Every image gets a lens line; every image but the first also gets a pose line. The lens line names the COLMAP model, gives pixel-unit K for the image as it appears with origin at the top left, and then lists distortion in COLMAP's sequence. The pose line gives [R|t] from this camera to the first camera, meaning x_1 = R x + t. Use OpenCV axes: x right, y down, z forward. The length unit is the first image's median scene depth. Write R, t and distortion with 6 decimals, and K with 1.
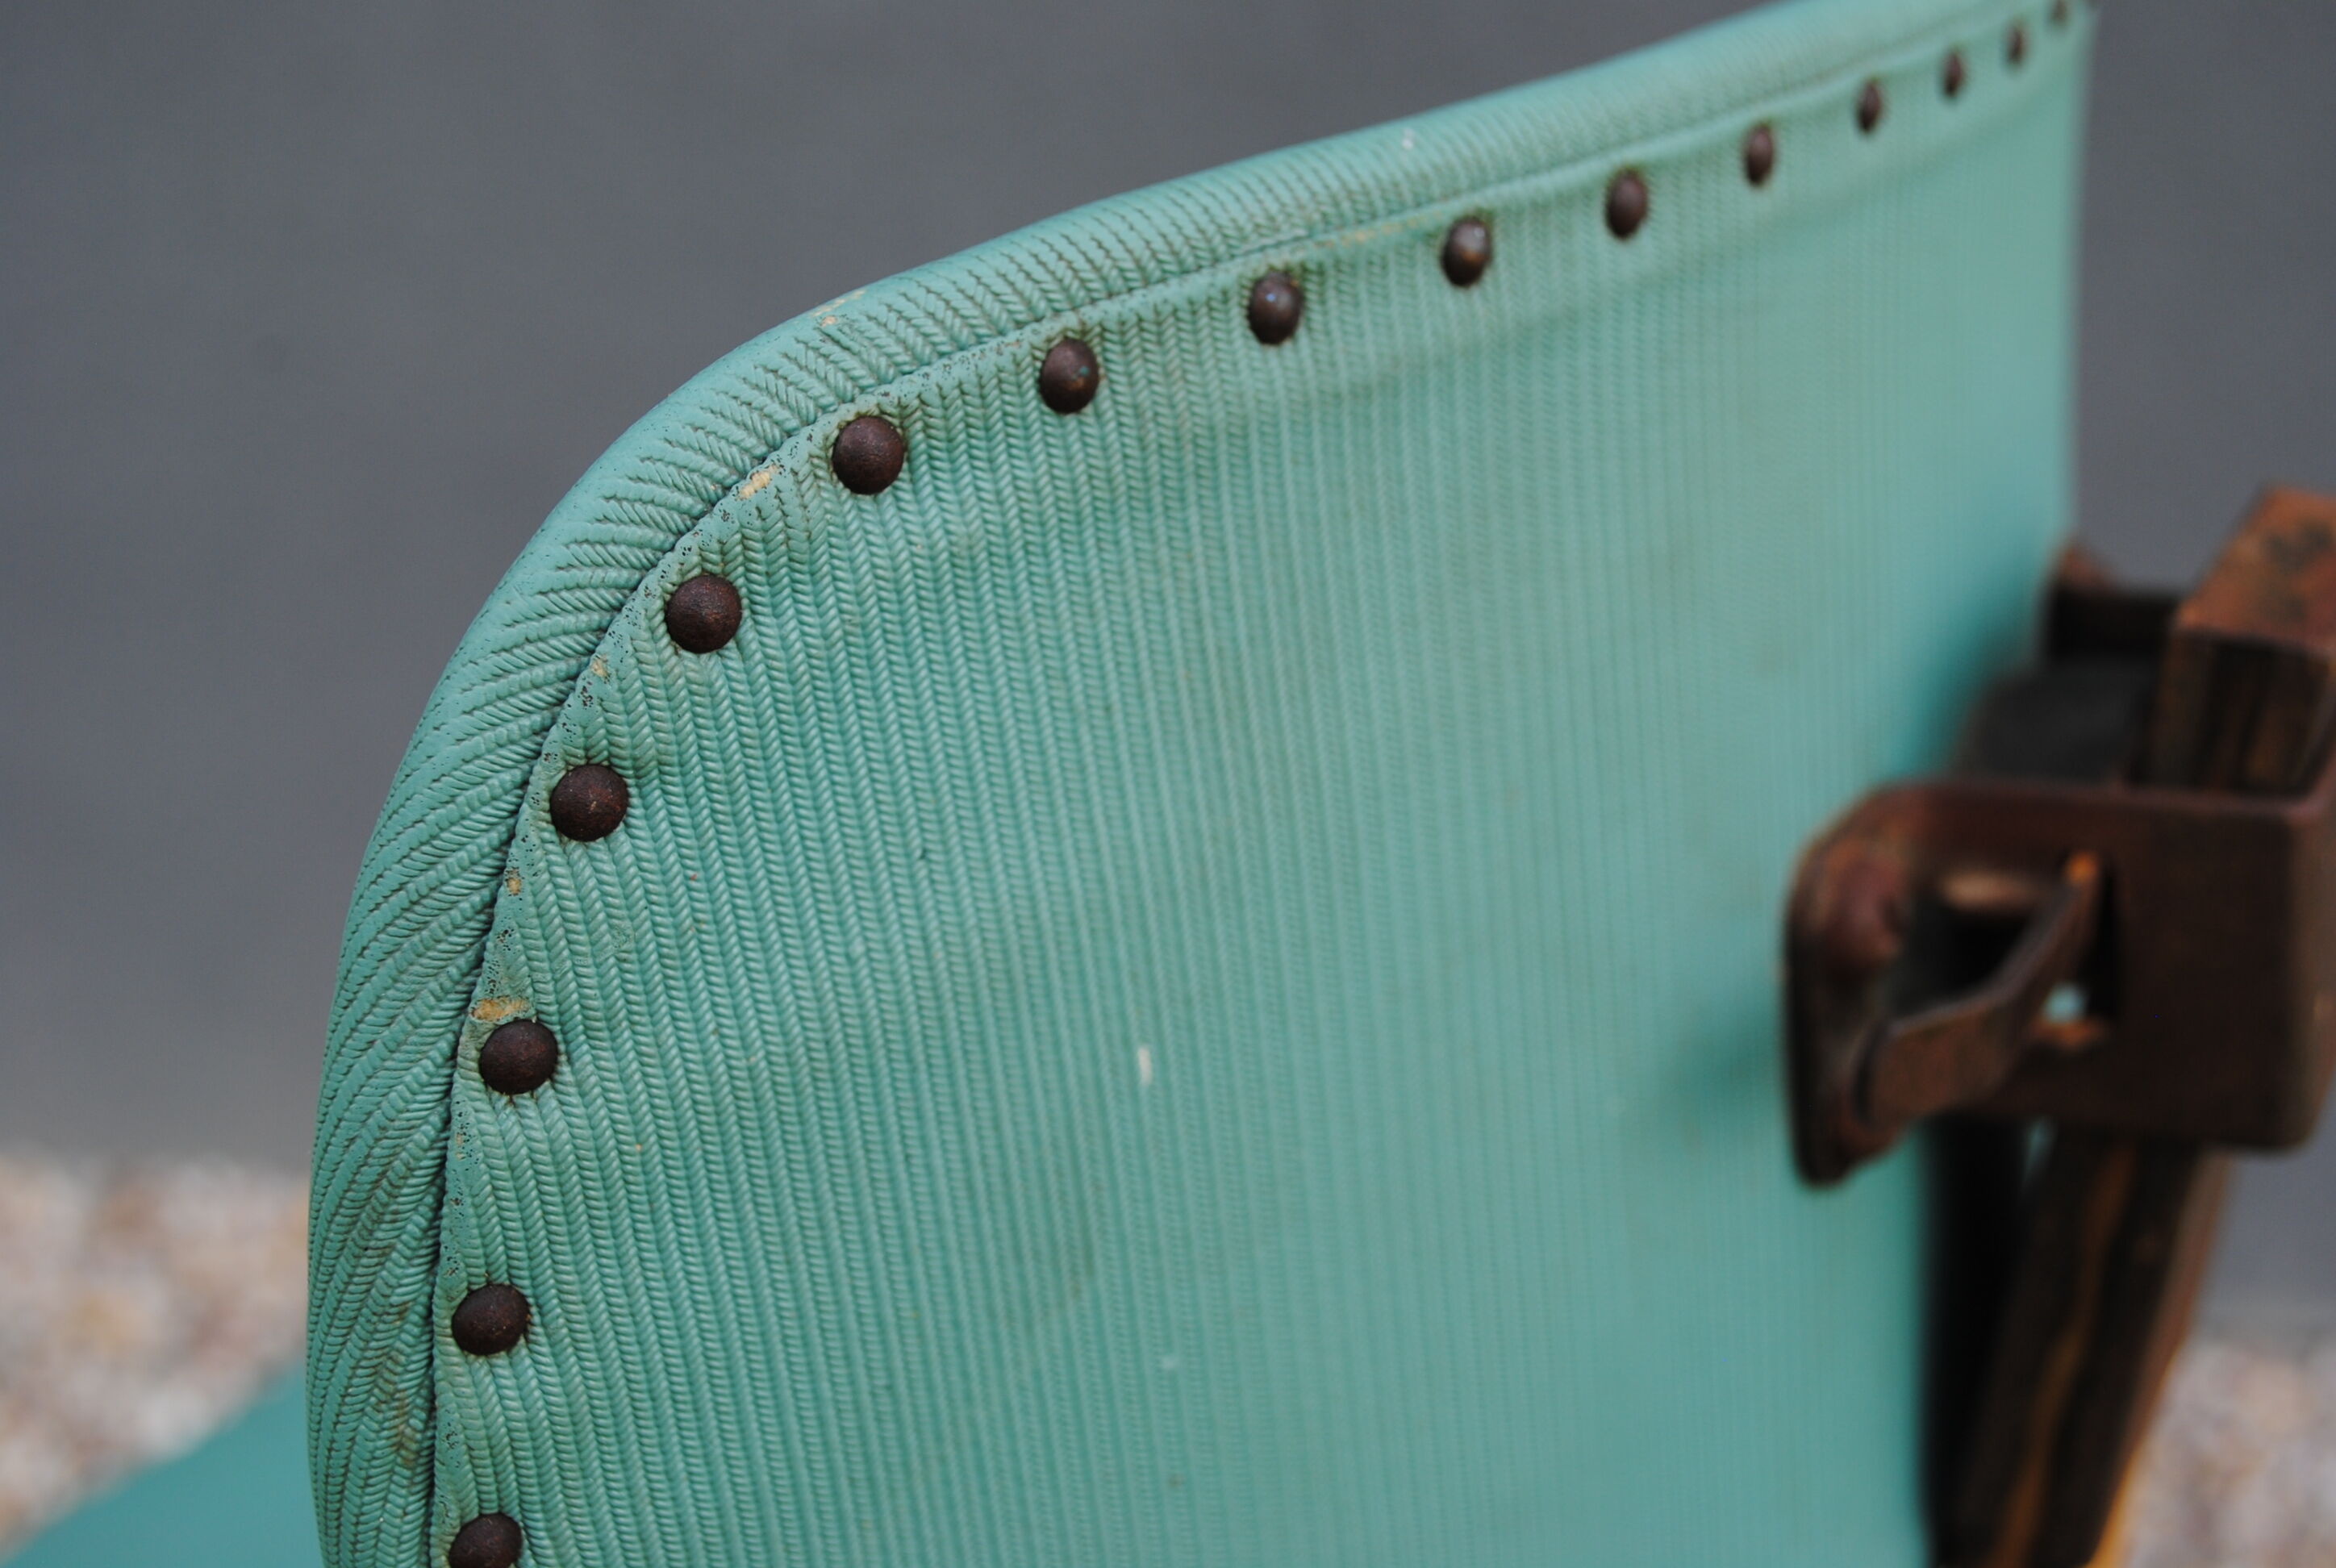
lens RADIAL K [[2608.4, 0, 1168.8], [0, 2608.4, 776.5], [0, 0, 1]] dist [-0.048030, 0.000000]
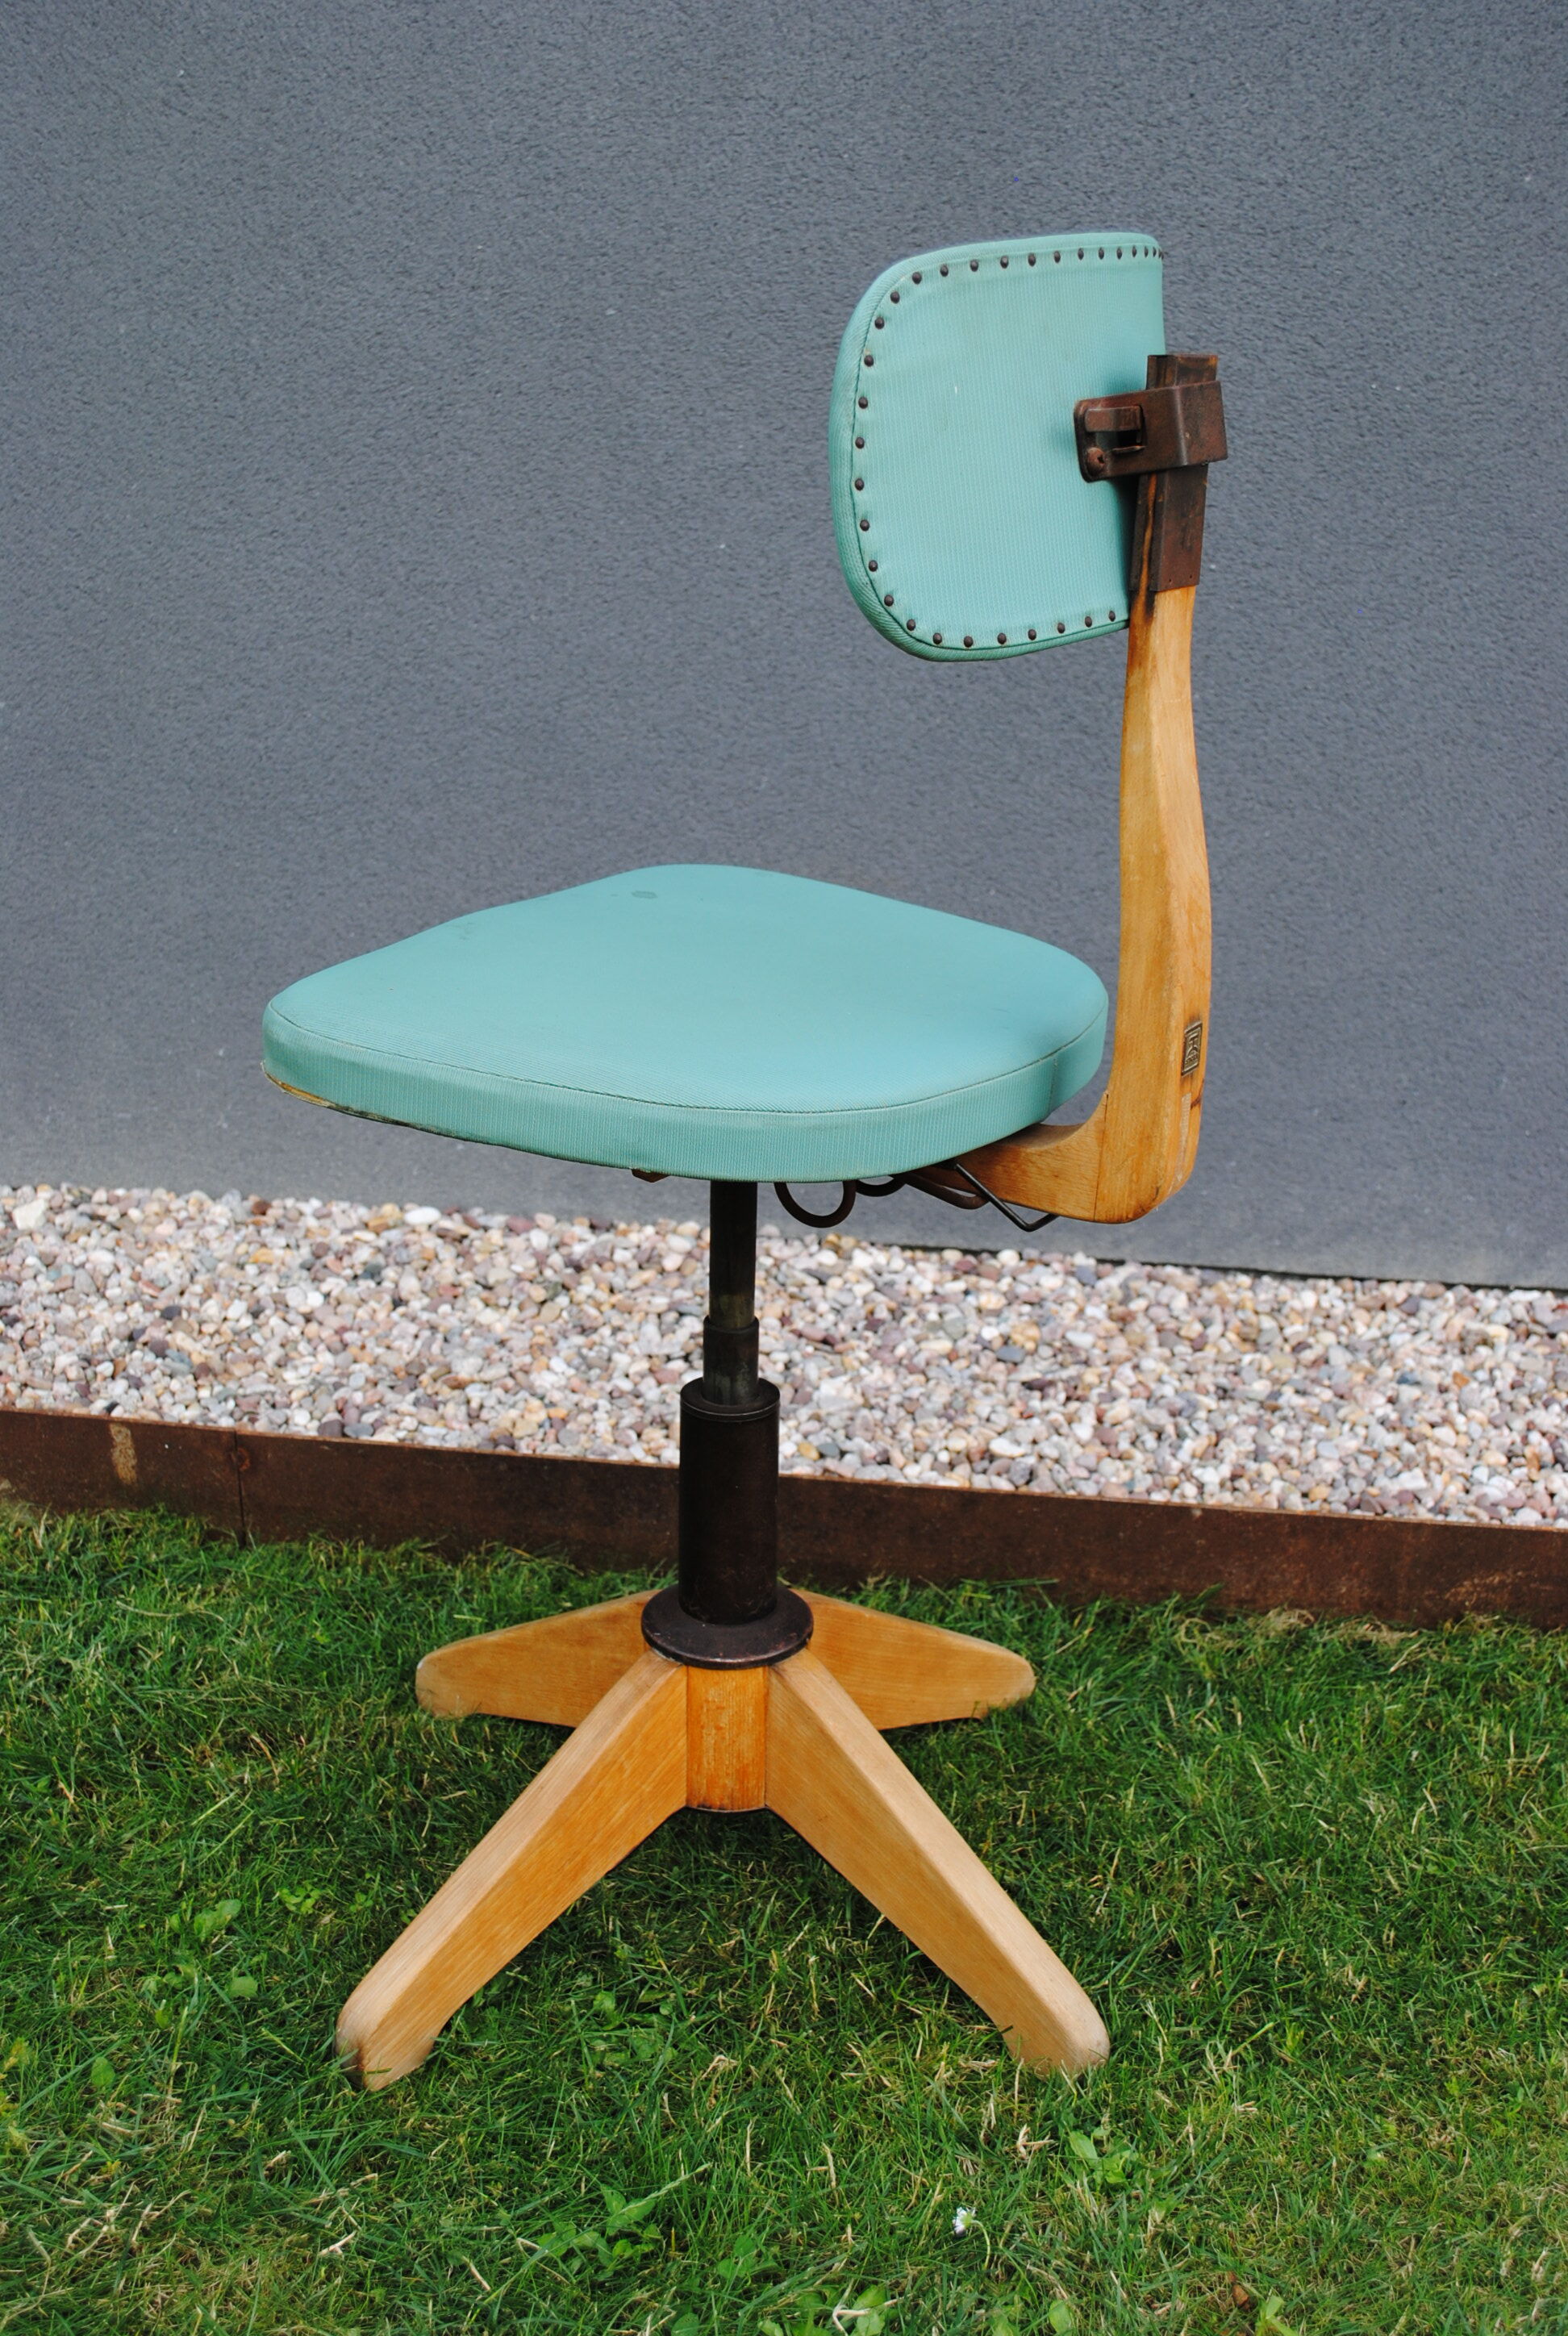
lens RADIAL K [[2608.4, 0, 762.3], [0, 2608.4, 1157.2], [0, 0, 1]] dist [-0.048030, 0.000000]
pose [[0.999801, -0.019788, 0.002635, -0.562872], [0.019955, 0.994288, -0.104847, 2.766287], [-0.000545, 0.104879, 0.994485, -5.312713]]
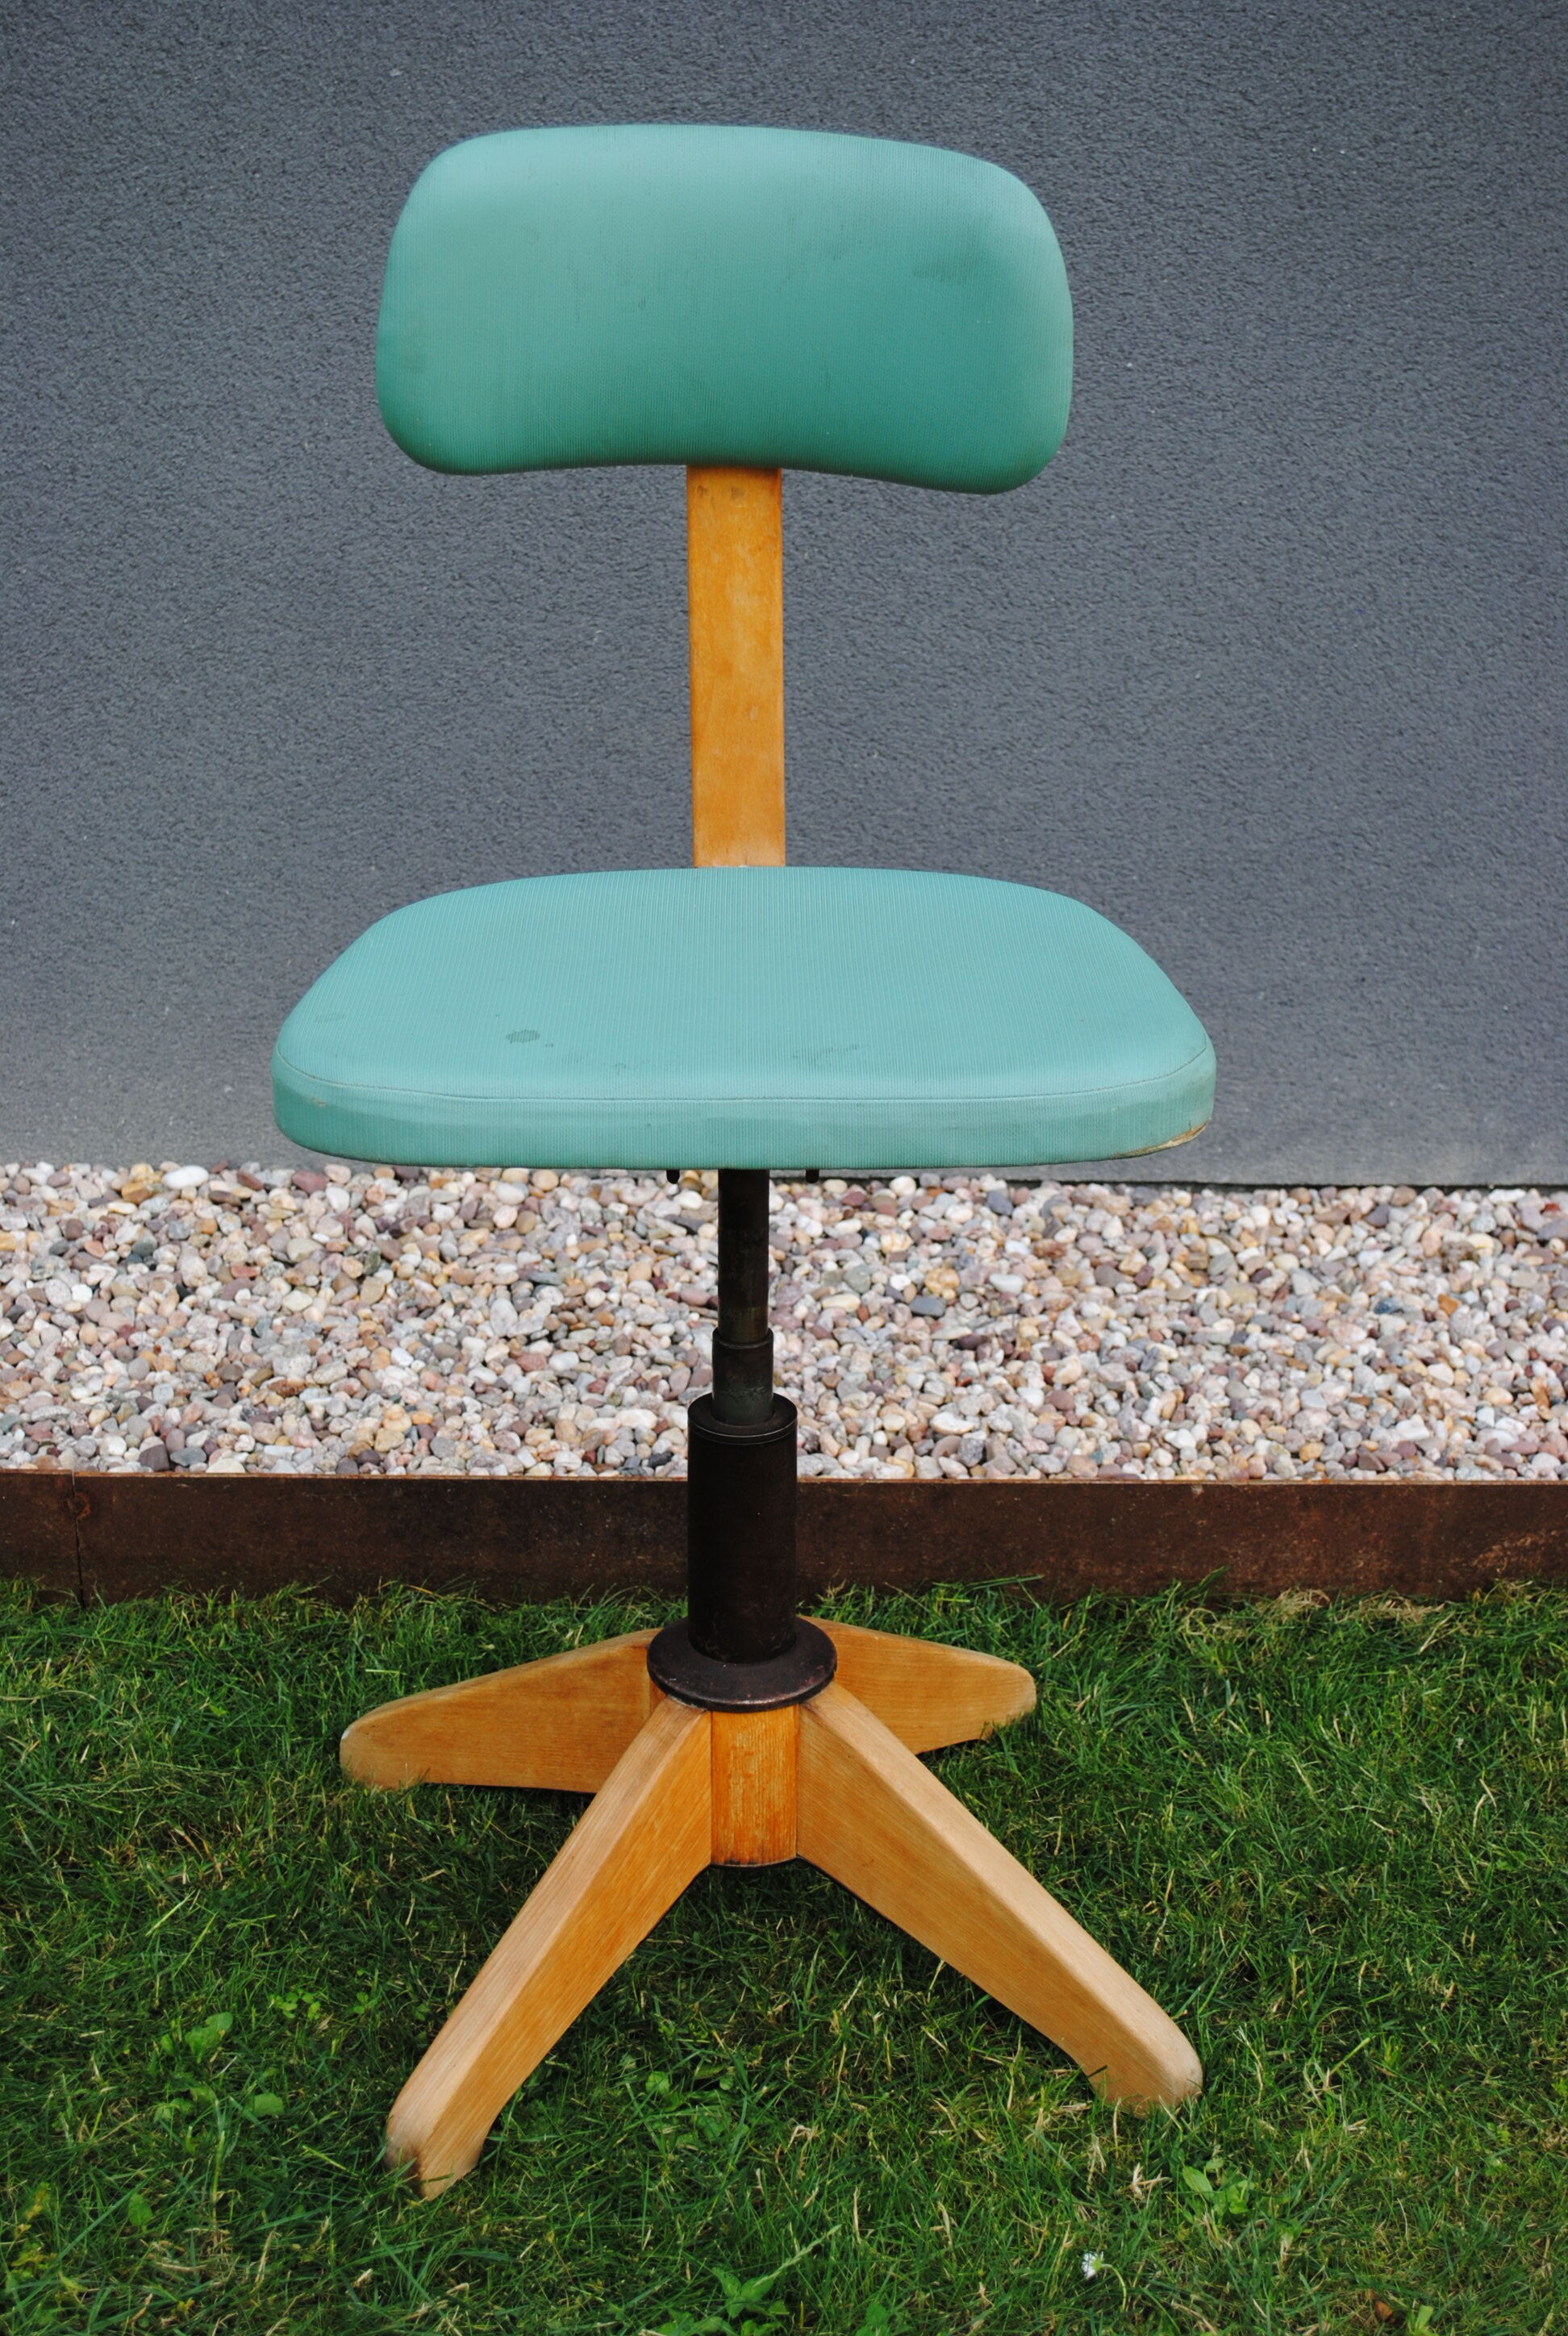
lens RADIAL K [[3761.2, 0, 764.0], [0, 3761.2, 1170.3], [0, 0, 1]] dist [-0.000189, 0.000000]
pose [[0.987404, -0.080935, 0.135951, -2.129364], [0.085604, 0.995912, -0.028847, 2.224663], [-0.133060, 0.040122, 0.990296, -7.982856]]
